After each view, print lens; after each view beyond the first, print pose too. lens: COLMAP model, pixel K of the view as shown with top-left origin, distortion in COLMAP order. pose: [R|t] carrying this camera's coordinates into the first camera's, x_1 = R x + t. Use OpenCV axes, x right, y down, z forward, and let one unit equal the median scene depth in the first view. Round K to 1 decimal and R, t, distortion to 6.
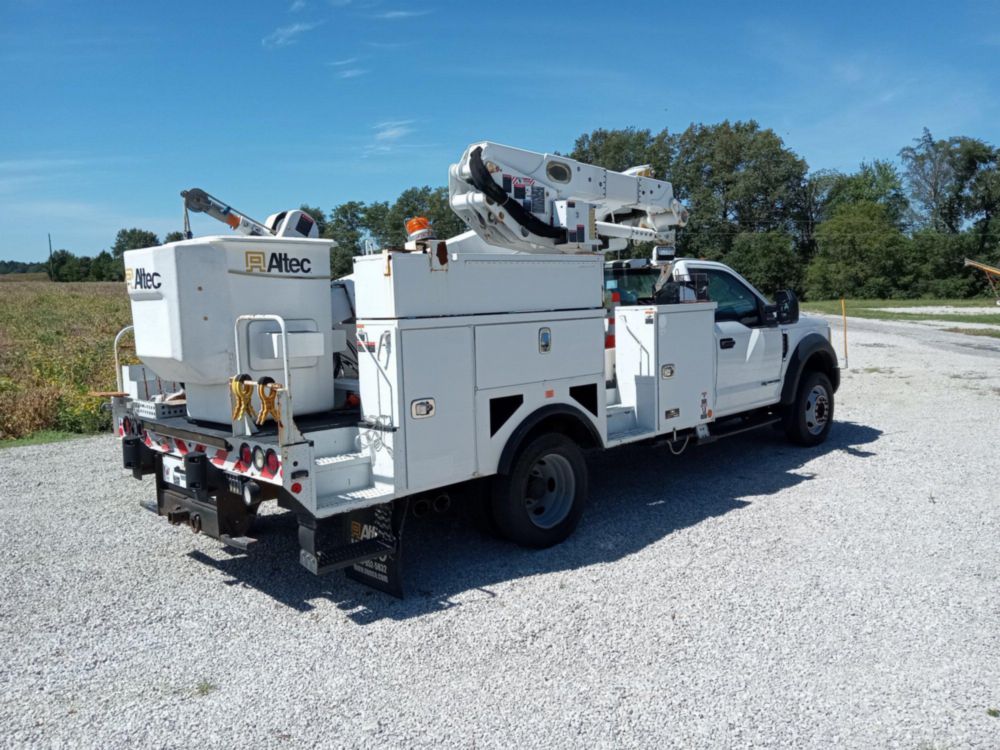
lens RADIAL K [[831.4, 0, 500.9], [0, 831.4, 386.9], [0, 0, 1]] dist [0.079314, -0.148553]
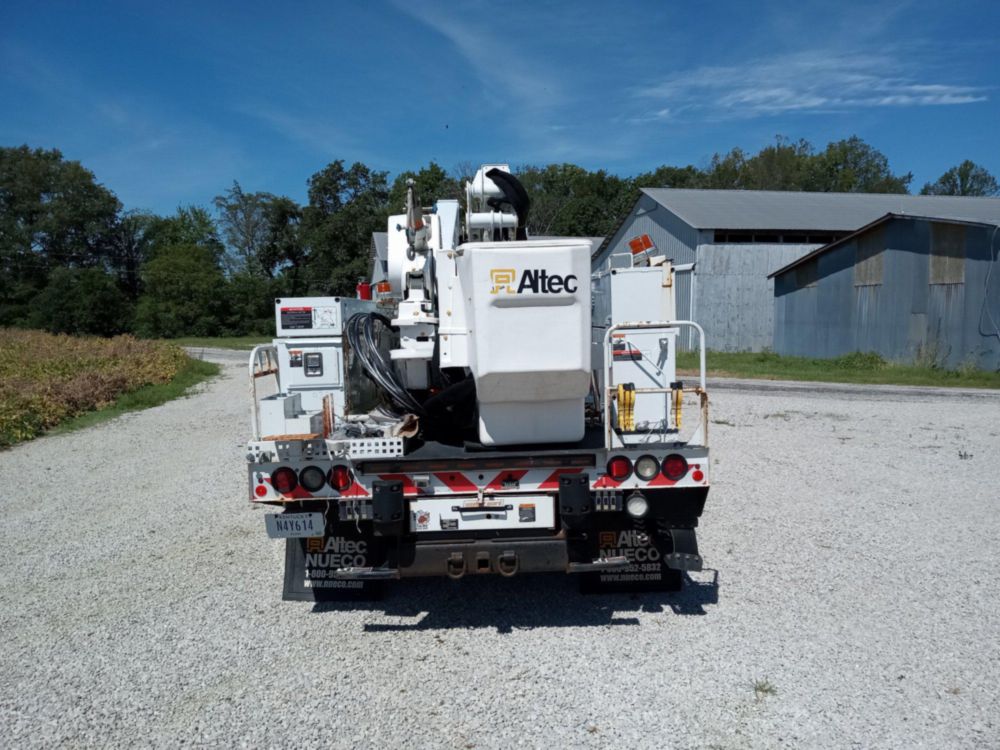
lens RADIAL K [[831.4, 0, 500.9], [0, 831.4, 386.9], [0, 0, 1]] dist [0.079314, -0.148553]
pose [[0.673293, -0.054250, 0.737383, -0.756606], [0.090196, 0.995883, -0.009088, -0.010482], [-0.733854, 0.072628, 0.675414, 0.310632]]
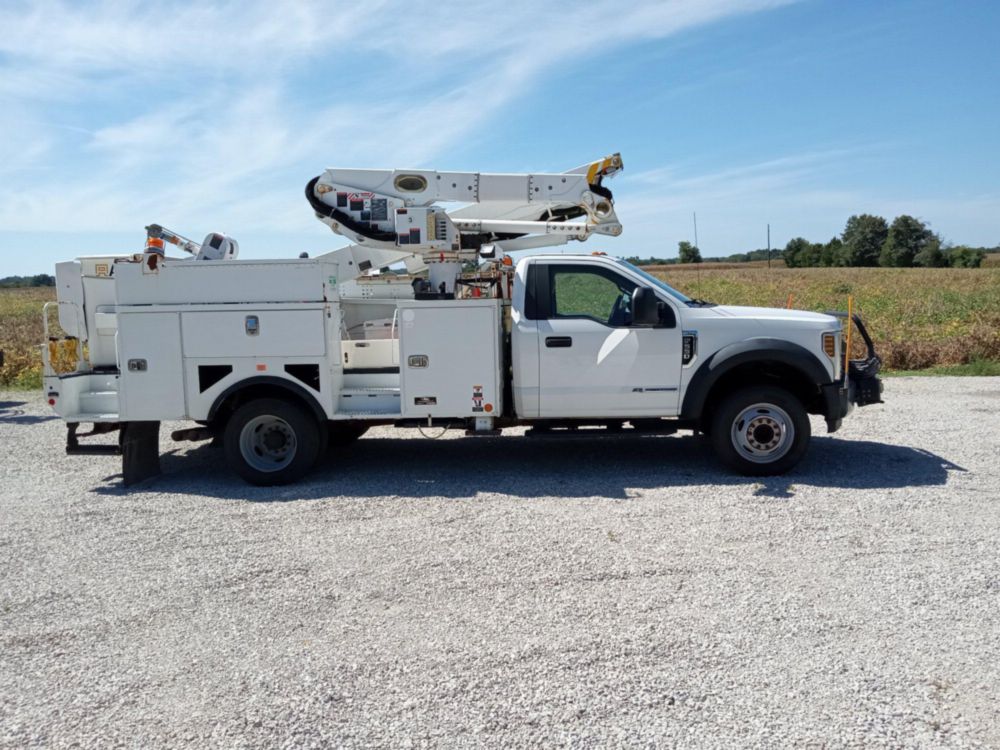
lens RADIAL K [[831.4, 0, 500.9], [0, 831.4, 386.9], [0, 0, 1]] dist [0.079314, -0.148553]
pose [[0.654044, 0.095988, -0.750341, 1.053688], [-0.082480, 0.995052, 0.055398, -0.053033], [0.751946, 0.025656, 0.658725, 0.349708]]
